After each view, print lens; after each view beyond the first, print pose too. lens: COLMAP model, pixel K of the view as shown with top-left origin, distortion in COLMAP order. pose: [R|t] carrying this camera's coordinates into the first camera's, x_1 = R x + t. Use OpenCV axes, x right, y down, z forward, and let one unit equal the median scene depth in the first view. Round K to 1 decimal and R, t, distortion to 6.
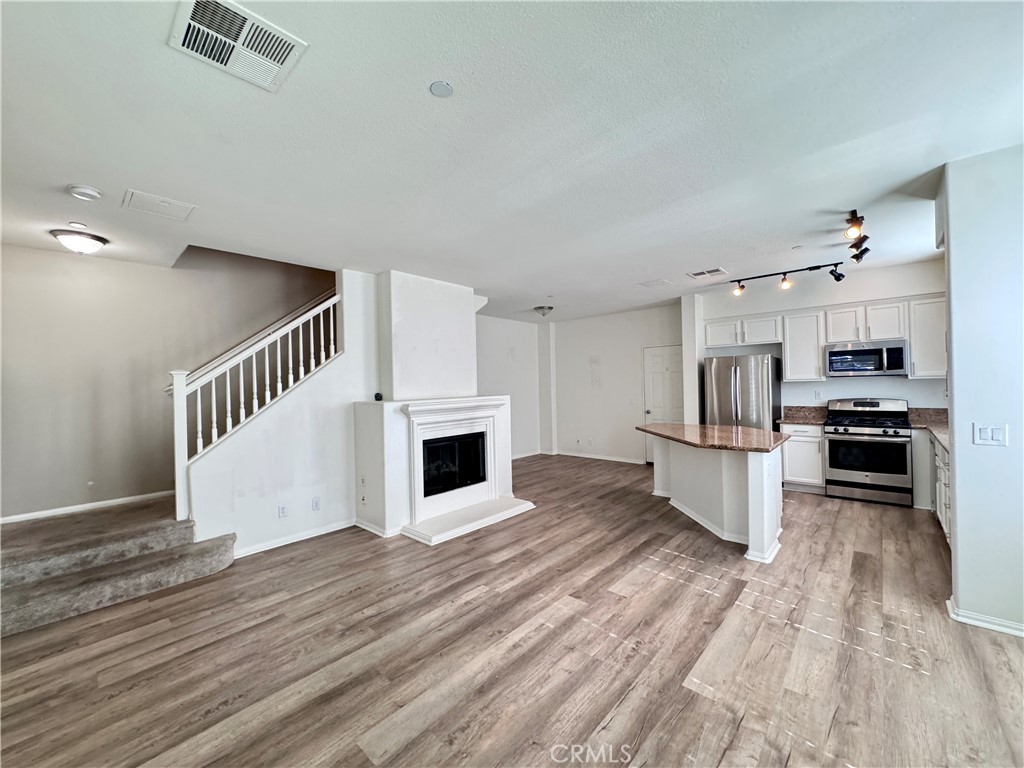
lens RADIAL K [[410.5, 0, 512.0], [0, 410.5, 384.0], [0, 0, 1]] dist [-0.001279, -0.000011]
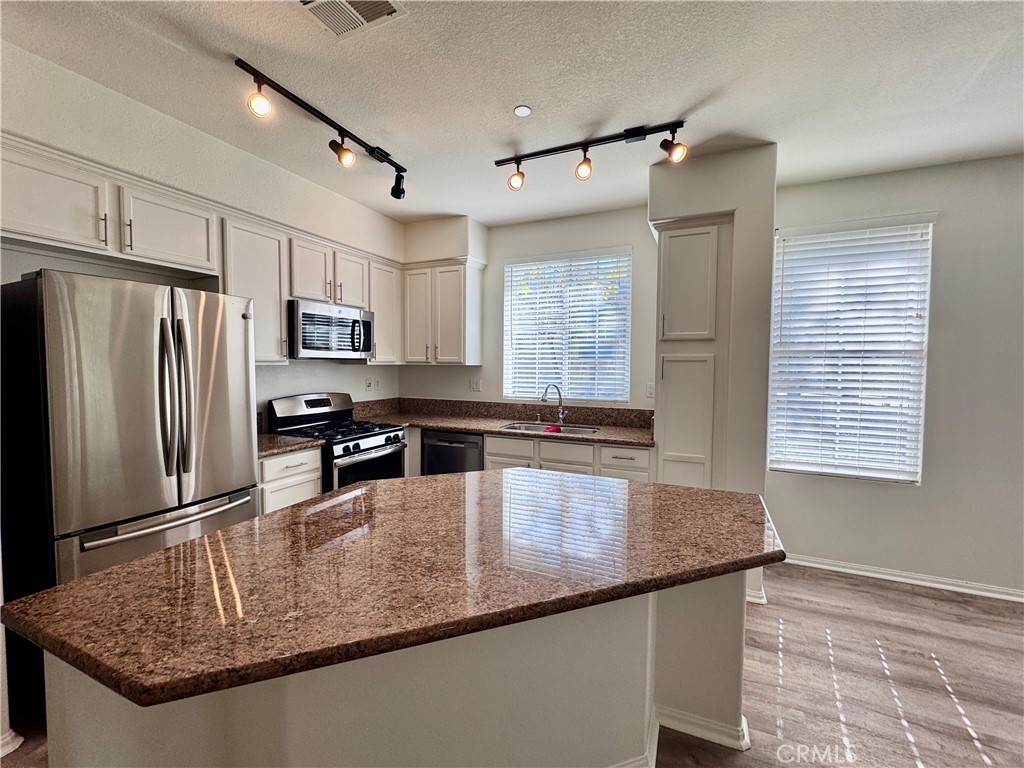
lens RADIAL K [[425.4, 0, 512.3], [0, 425.4, 382.3], [0, 0, 1]] dist [-0.000409, 0.000379]
pose [[-0.302839, -0.021270, 0.952804, 0.244086], [-0.001673, 0.999761, 0.021786, 0.004147], [-0.953040, 0.005004, -0.302802, 1.679085]]
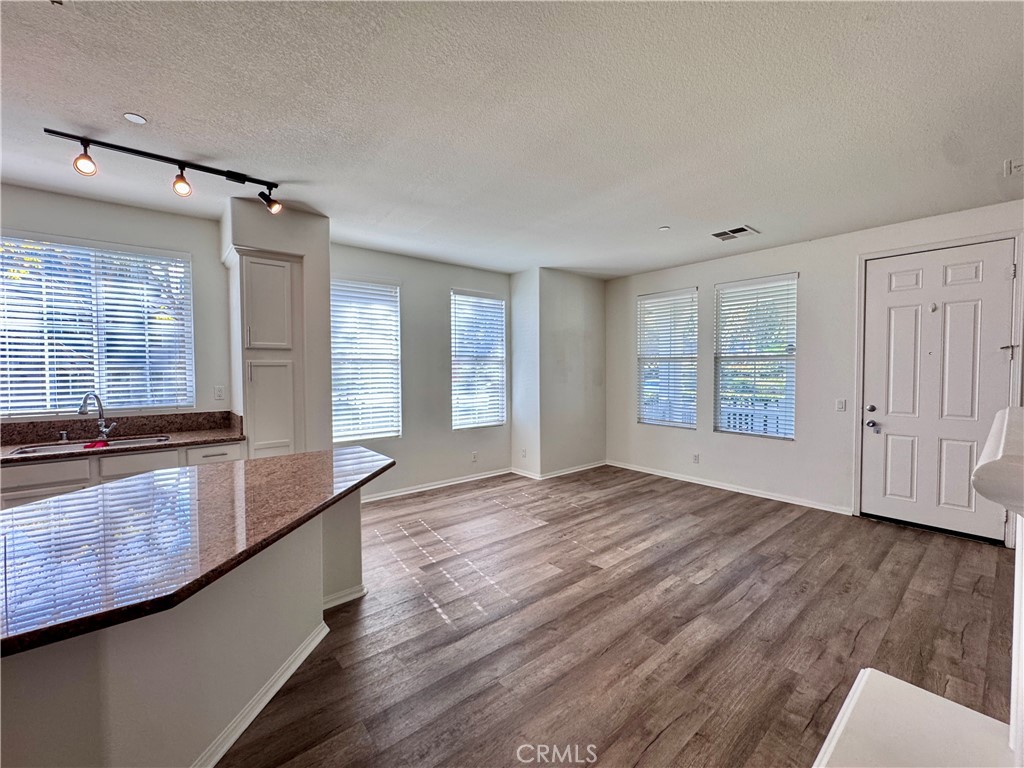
lens RADIAL K [[410.5, 0, 512.0], [0, 410.5, 384.0], [0, 0, 1]] dist [-0.001279, -0.000011]
pose [[-0.989136, 0.021103, 0.145478, 0.206776], [0.026147, 0.999118, 0.032849, 0.007003], [-0.144657, 0.036296, -0.988816, 2.064933]]
